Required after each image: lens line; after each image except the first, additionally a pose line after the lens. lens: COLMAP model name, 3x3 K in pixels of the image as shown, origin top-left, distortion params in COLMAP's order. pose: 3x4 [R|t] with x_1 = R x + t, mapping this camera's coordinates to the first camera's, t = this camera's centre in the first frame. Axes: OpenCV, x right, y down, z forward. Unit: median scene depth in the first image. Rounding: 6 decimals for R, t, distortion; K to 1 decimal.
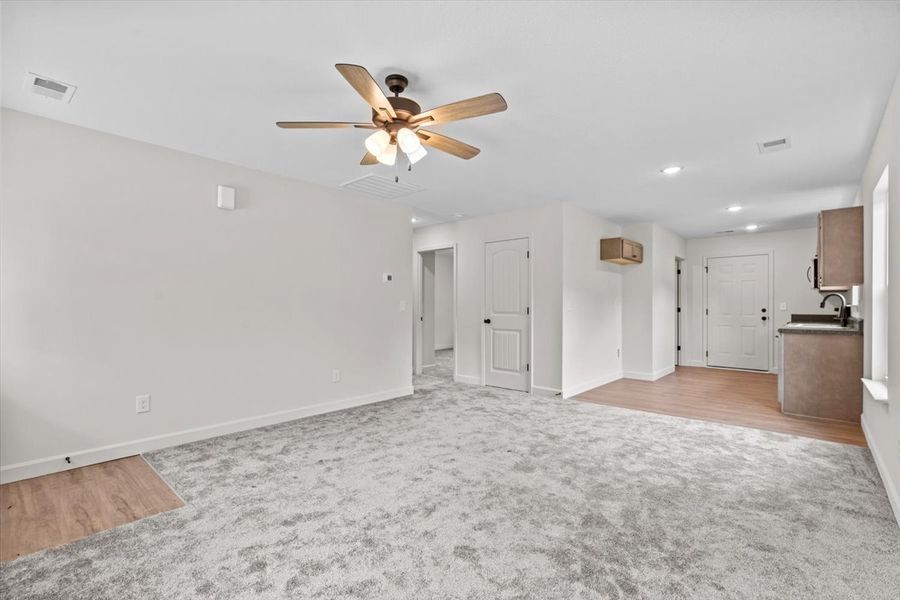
lens RADIAL K [[408.9, 0, 447.0], [0, 408.9, 306.3], [0, 0, 1]] dist [-0.000029, -0.000430]
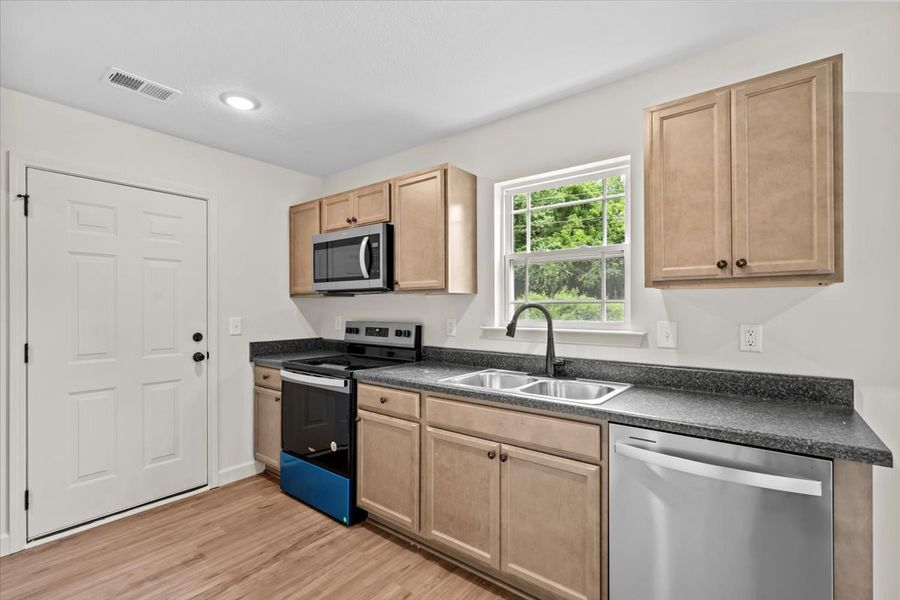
lens RADIAL K [[408.9, 0, 447.0], [0, 408.9, 306.3], [0, 0, 1]] dist [-0.000029, -0.000430]
pose [[-0.065265, -0.000919, 0.997868, 0.369444], [0.000797, 0.999999, 0.000973, -0.020823], [-0.997868, 0.000859, -0.065264, 0.804450]]
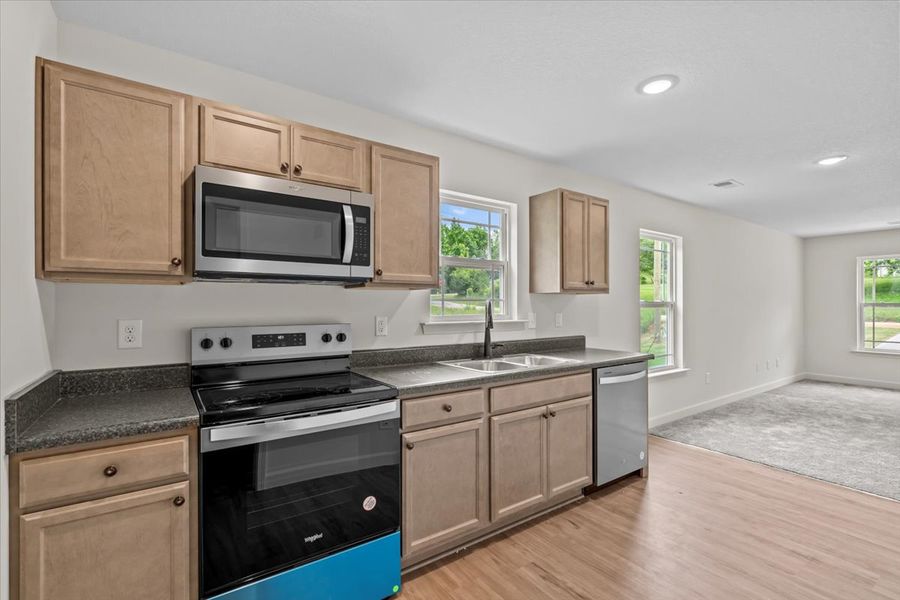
lens RADIAL K [[402.5, 0, 445.1], [0, 402.5, 304.9], [0, 0, 1]] dist [-0.010952, -0.000149]
pose [[-0.973229, -0.000118, 0.229839, 0.630963], [-0.000754, 0.999996, -0.002679, -0.017706], [-0.229837, -0.002780, -0.973225, 1.104655]]
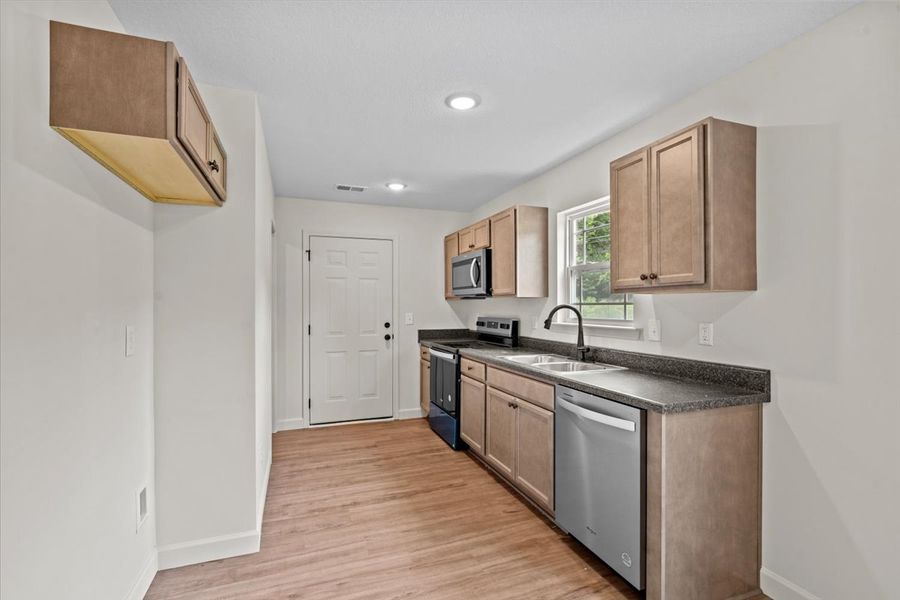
lens RADIAL K [[408.9, 0, 447.0], [0, 408.9, 306.3], [0, 0, 1]] dist [-0.000029, -0.000430]
pose [[0.461747, -0.004191, 0.887002, 0.246309], [0.001261, 0.999991, 0.004069, -0.023114], [-0.887011, -0.000760, 0.461748, 0.631040]]
